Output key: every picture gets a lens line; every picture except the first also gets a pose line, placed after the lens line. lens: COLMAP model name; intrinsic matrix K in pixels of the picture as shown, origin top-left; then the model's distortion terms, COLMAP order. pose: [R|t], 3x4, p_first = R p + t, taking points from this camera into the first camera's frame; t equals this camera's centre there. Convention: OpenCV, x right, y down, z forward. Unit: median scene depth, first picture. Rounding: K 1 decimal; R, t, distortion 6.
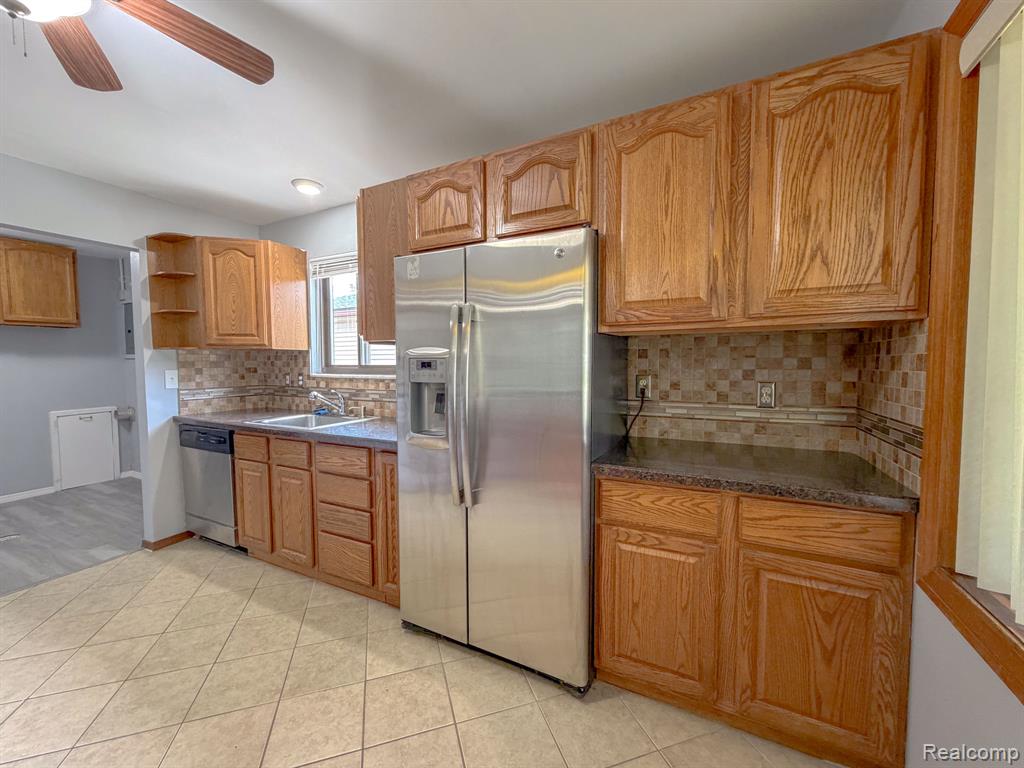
lens RADIAL K [[413.4, 0, 510.8], [0, 413.4, 382.4], [0, 0, 1]] dist [0.000701, 0.000340]
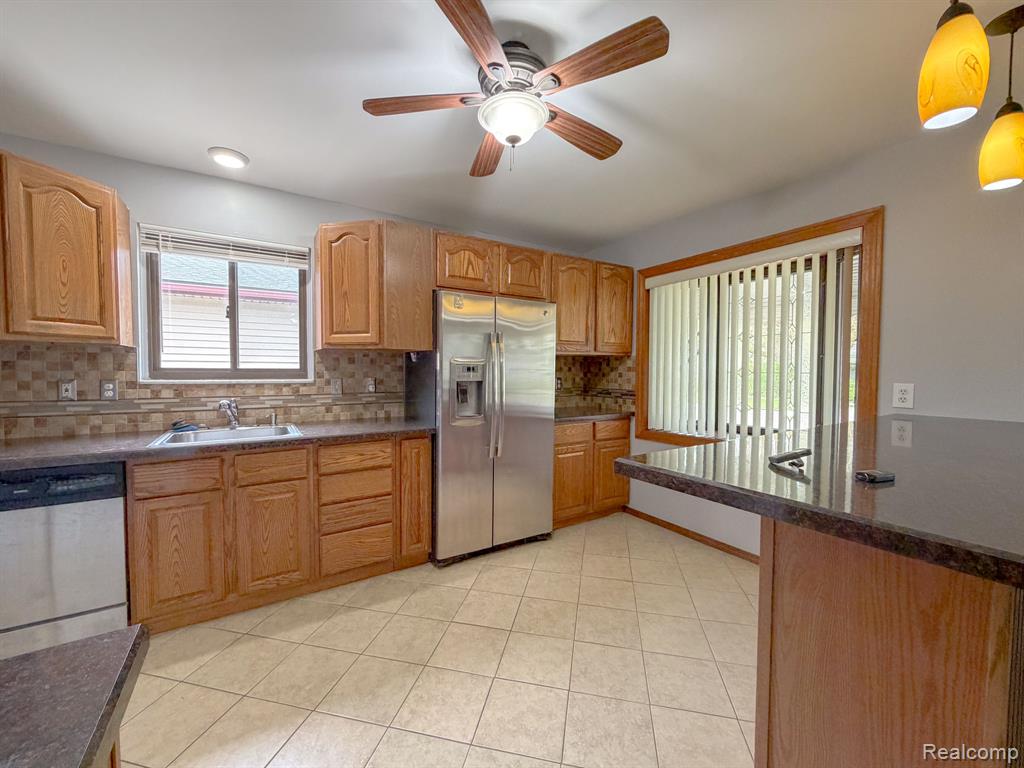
lens RADIAL K [[413.4, 0, 509.3], [0, 413.4, 382.1], [0, 0, 1]] dist [0.000701, 0.000340]
pose [[0.501017, -0.021311, 0.865175, -0.892499], [0.032824, 0.999445, 0.005610, 0.000006], [-0.864815, 0.025588, 0.501439, 0.086671]]
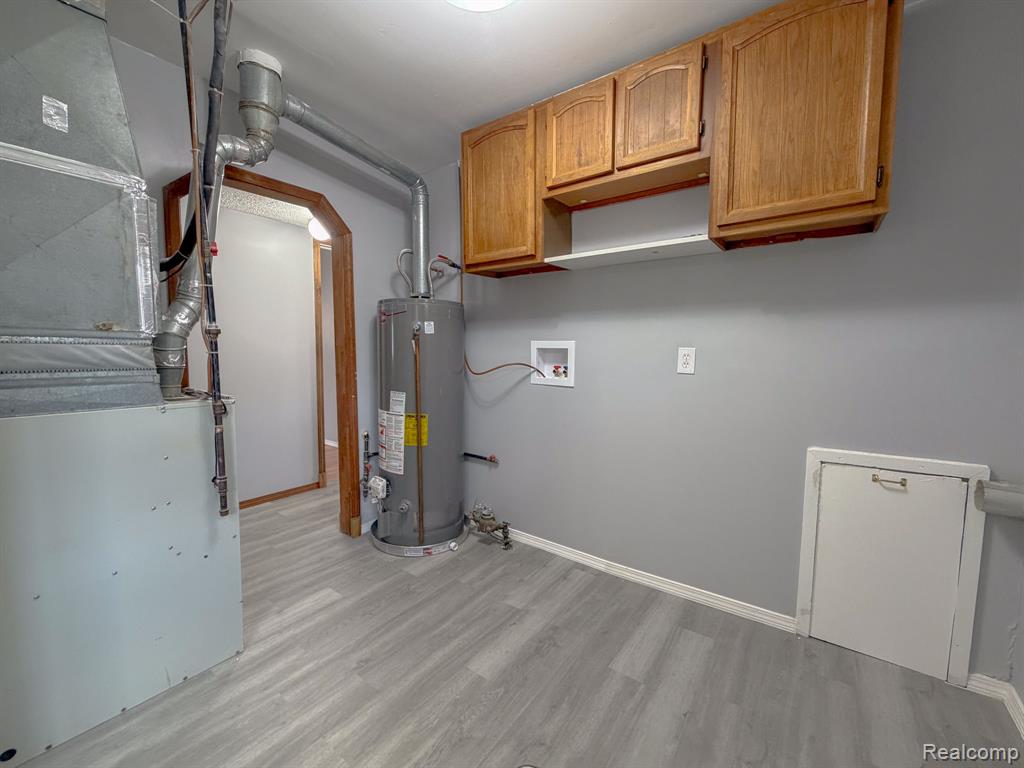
lens RADIAL K [[413.4, 0, 509.8], [0, 413.4, 385.2], [0, 0, 1]] dist [0.000701, 0.000340]
pose [[-0.162789, 0.088300, -0.982702, -0.965195], [-0.052675, 0.993789, 0.098022, -0.022117], [0.985254, 0.067720, -0.157127, 1.116183]]
